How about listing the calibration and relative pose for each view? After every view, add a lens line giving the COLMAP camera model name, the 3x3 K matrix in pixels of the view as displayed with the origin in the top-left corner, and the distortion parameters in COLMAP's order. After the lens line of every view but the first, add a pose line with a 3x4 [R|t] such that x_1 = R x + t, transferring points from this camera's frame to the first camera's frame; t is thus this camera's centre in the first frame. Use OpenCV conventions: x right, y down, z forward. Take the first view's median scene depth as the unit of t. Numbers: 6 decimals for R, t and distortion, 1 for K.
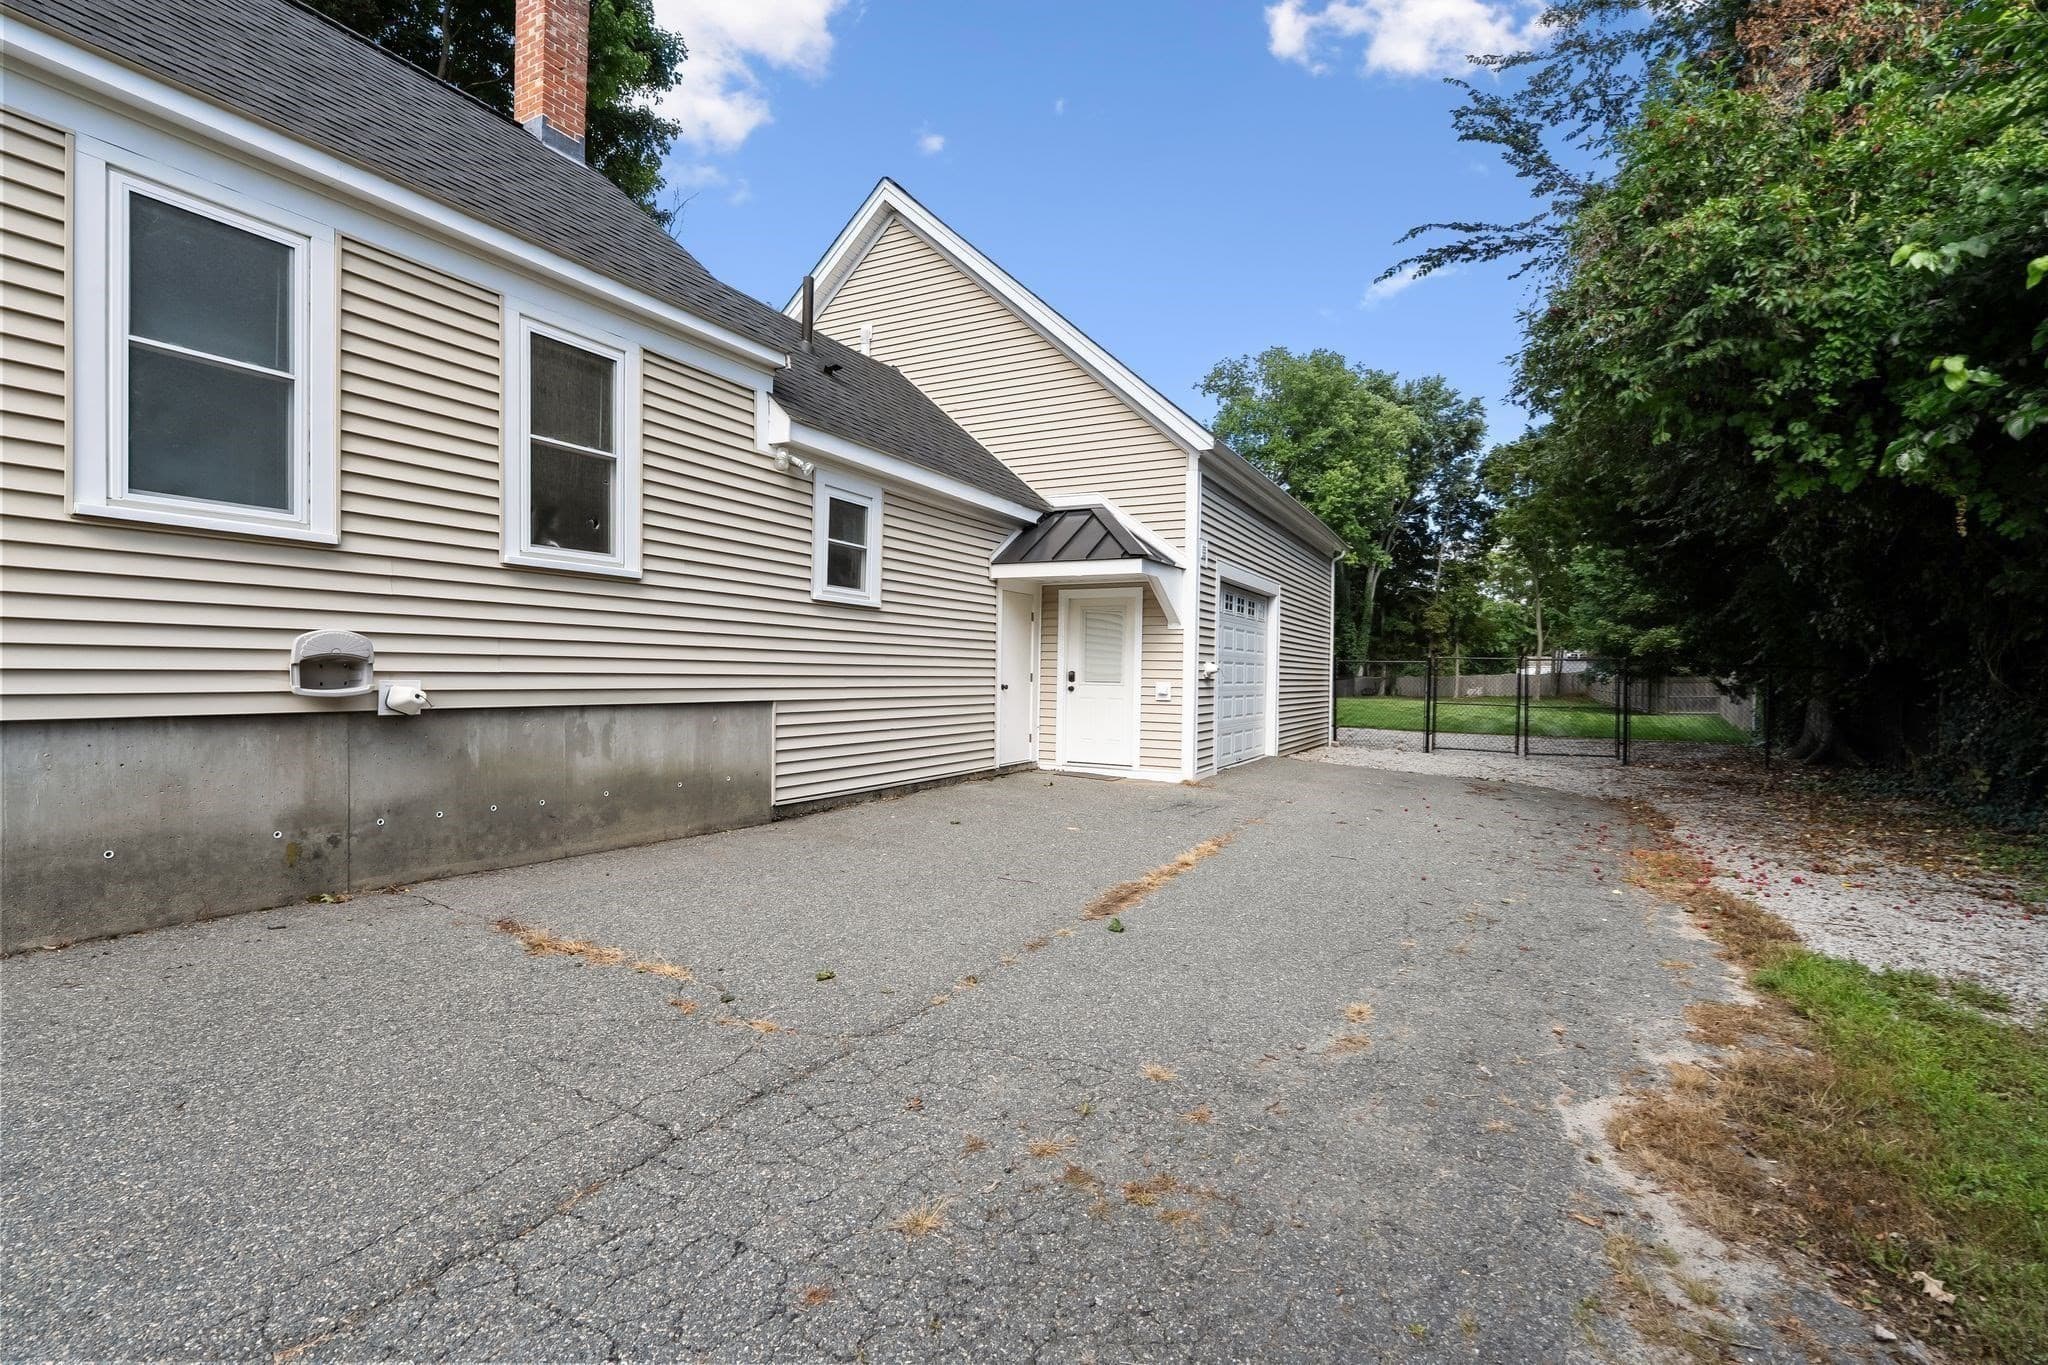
lens RADIAL K [[943.8, 0, 1020.9], [0, 943.8, 689.3], [0, 0, 1]] dist [0.000147, -0.001157]
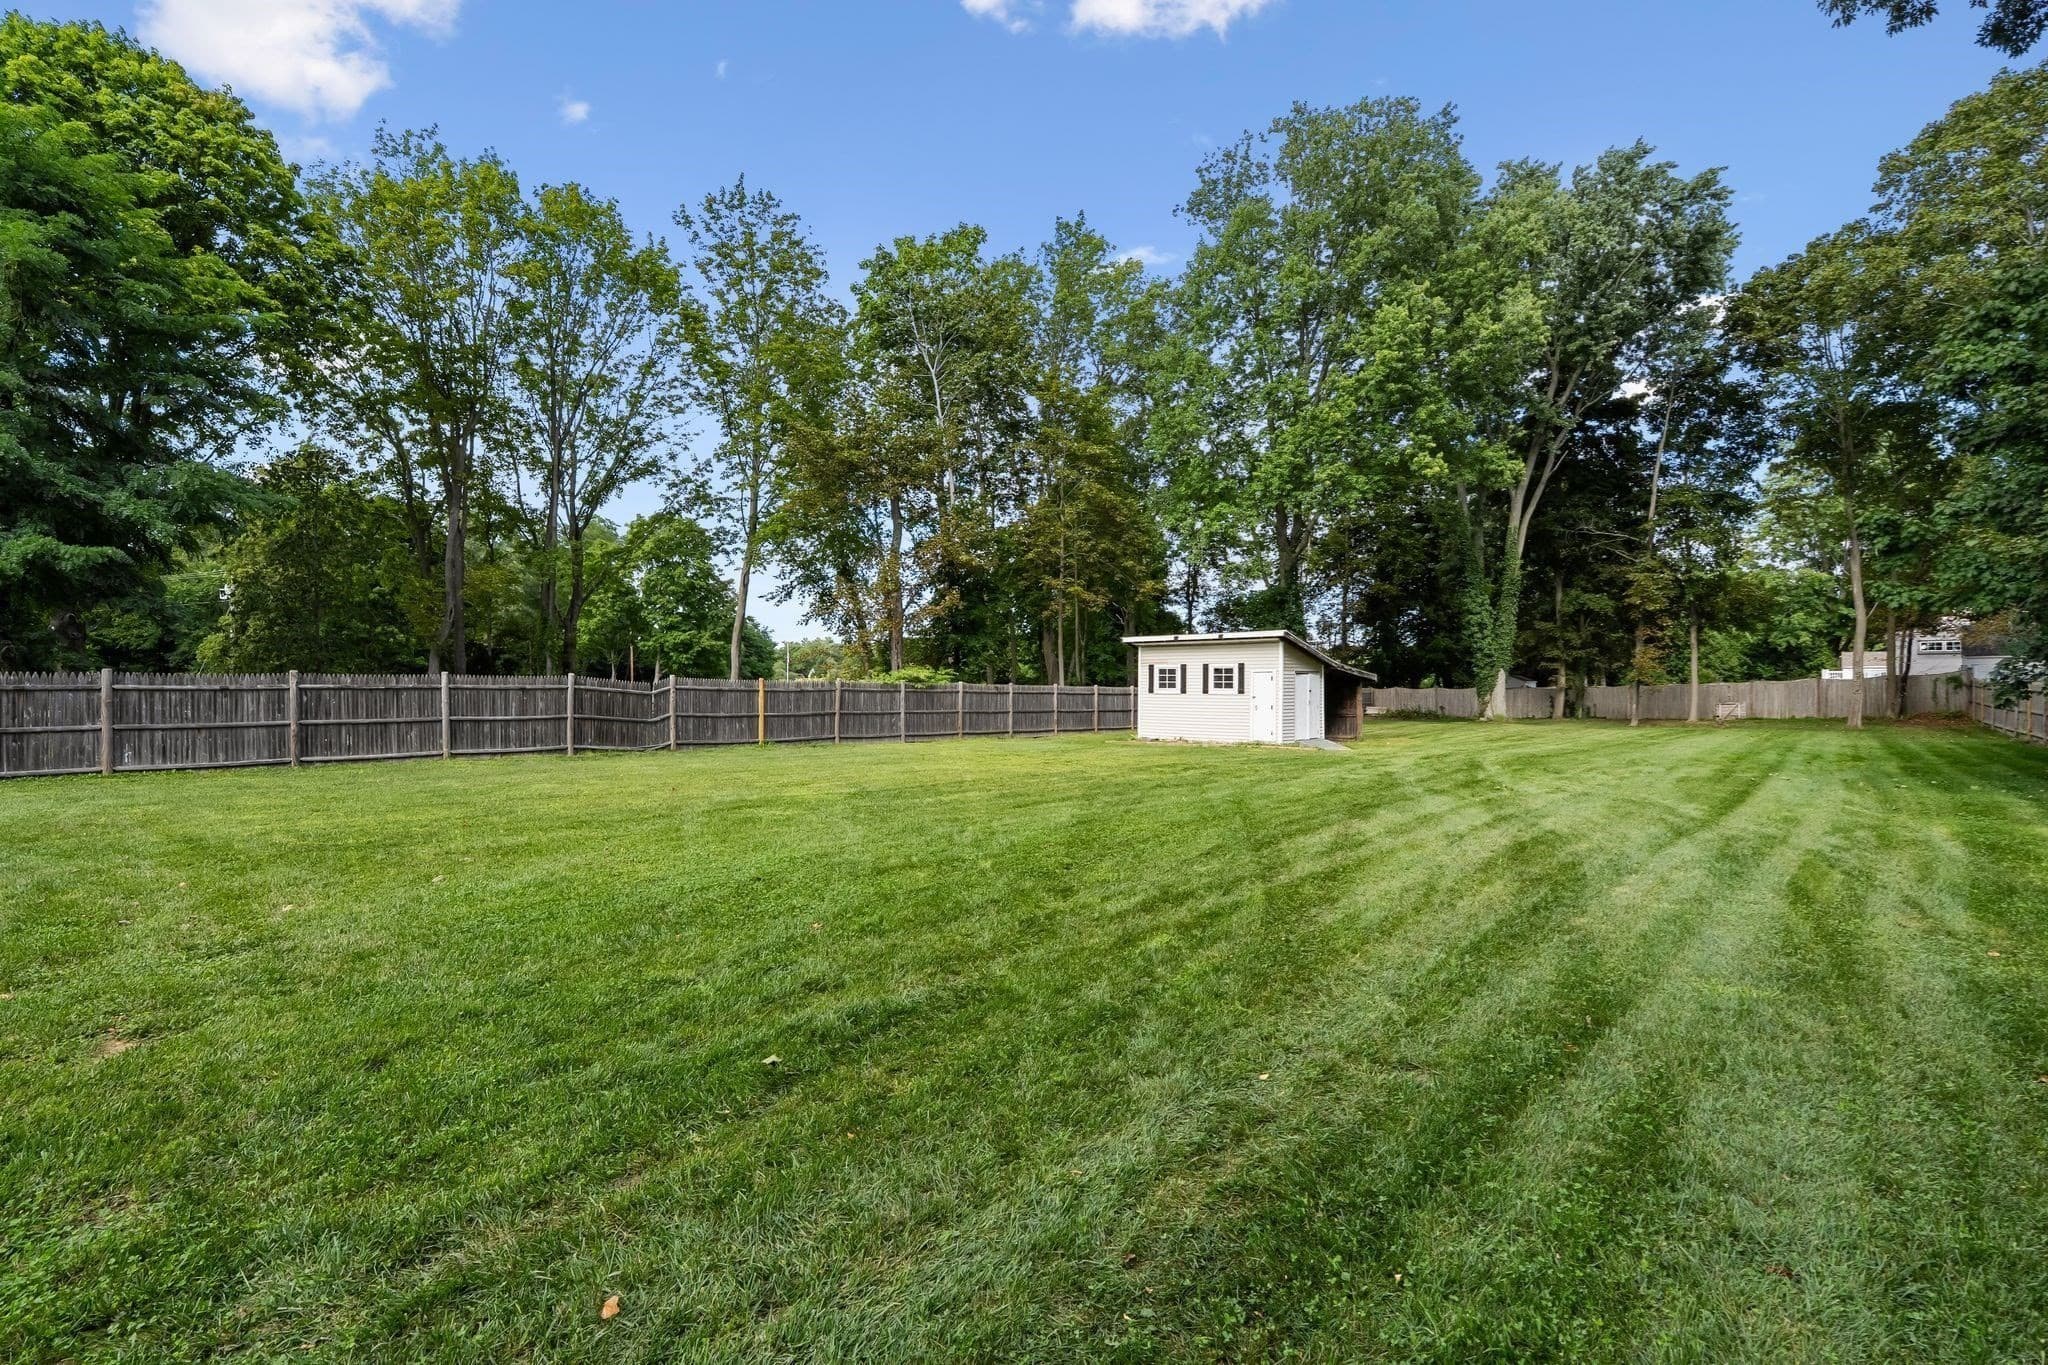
lens RADIAL K [[943.8, 0, 1021.8], [0, 943.8, 686.7], [0, 0, 1]] dist [0.000147, -0.001157]
pose [[0.973013, -0.012719, -0.230401, 0.219927], [0.009213, 0.999825, -0.016285, -0.007474], [0.230567, 0.013723, 0.972960, 0.386328]]
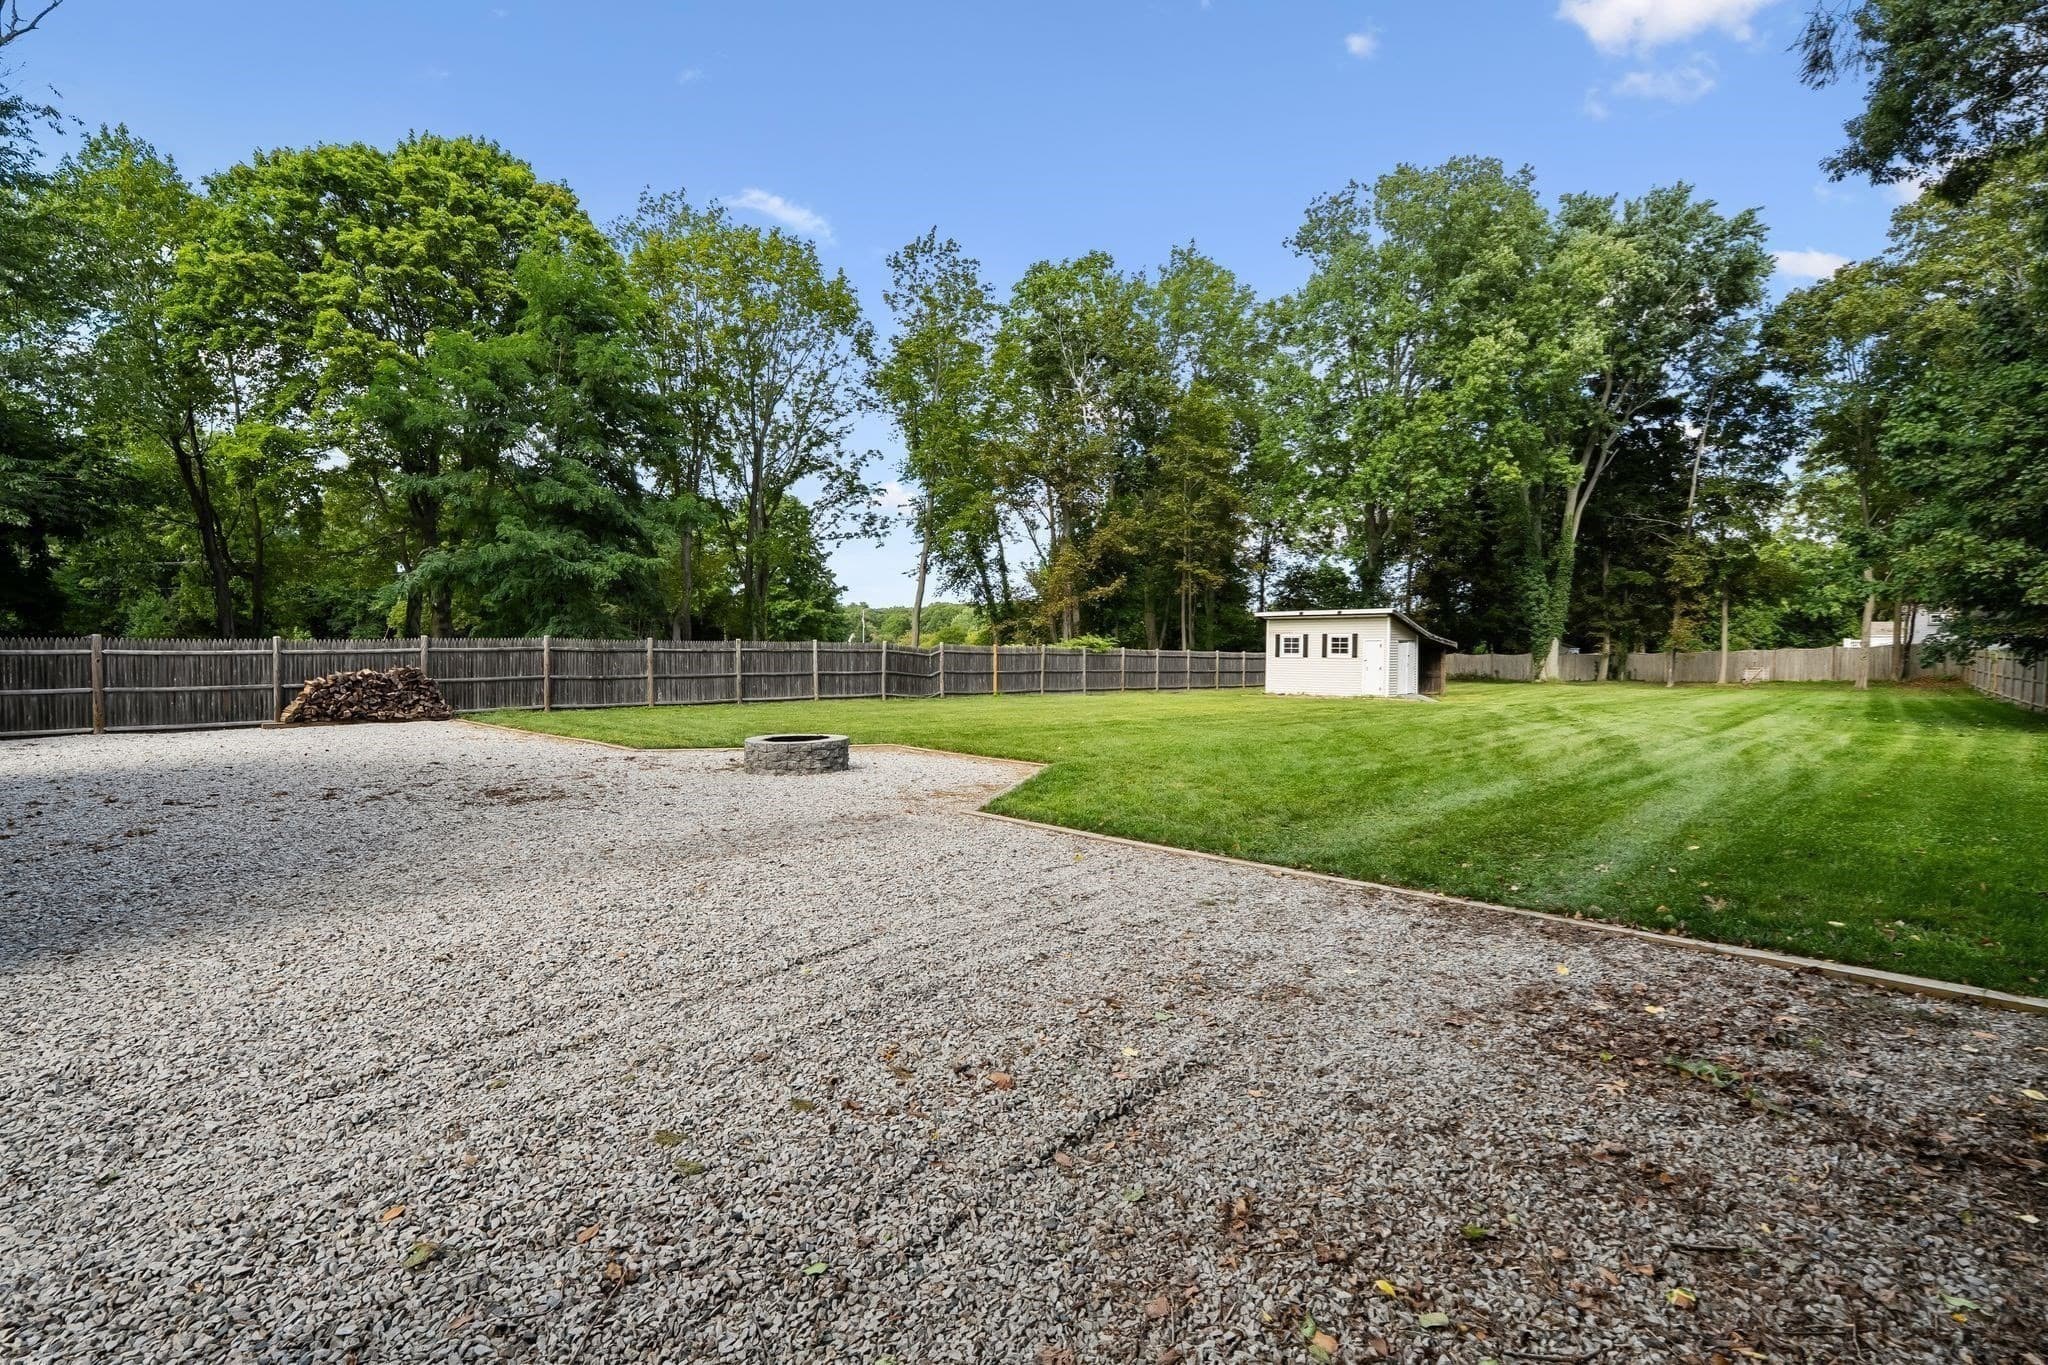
lens RADIAL K [[943.8, 0, 1025.3], [0, 943.8, 688.9], [0, 0, 1]] dist [0.000147, -0.001157]
pose [[0.966963, 0.000333, -0.254918, 0.174851], [0.005708, 0.999720, 0.022959, -0.005923], [0.254855, -0.023655, 0.966690, 0.257828]]
